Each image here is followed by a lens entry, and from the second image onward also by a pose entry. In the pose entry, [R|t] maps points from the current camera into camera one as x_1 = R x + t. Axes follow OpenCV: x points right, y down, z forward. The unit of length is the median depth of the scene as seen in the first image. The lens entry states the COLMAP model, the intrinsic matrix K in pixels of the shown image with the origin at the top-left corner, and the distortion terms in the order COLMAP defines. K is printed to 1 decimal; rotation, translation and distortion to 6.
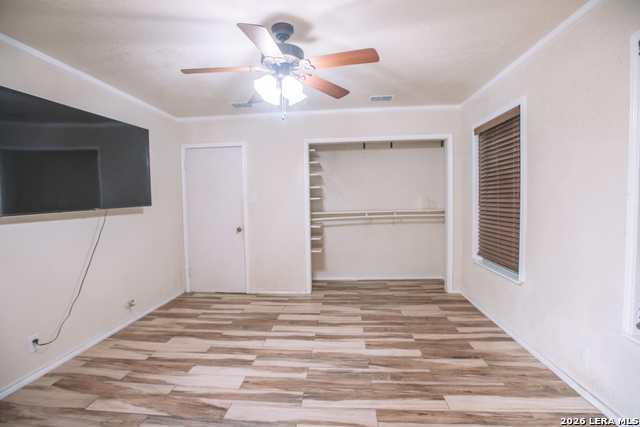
lens RADIAL K [[306.5, 0, 319.6], [0, 306.5, 211.8], [0, 0, 1]] dist [-0.045351, 0.000708]
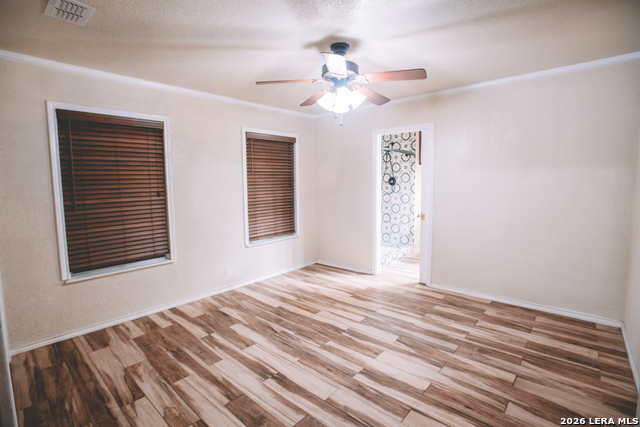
lens RADIAL K [[306.5, 0, 319.2], [0, 306.5, 212.7], [0, 0, 1]] dist [-0.045351, 0.000708]
pose [[-0.802446, -0.028881, 0.596026, -0.661075], [0.055358, 0.990918, 0.122546, -0.102559], [-0.594152, 0.131332, -0.793559, 1.762667]]
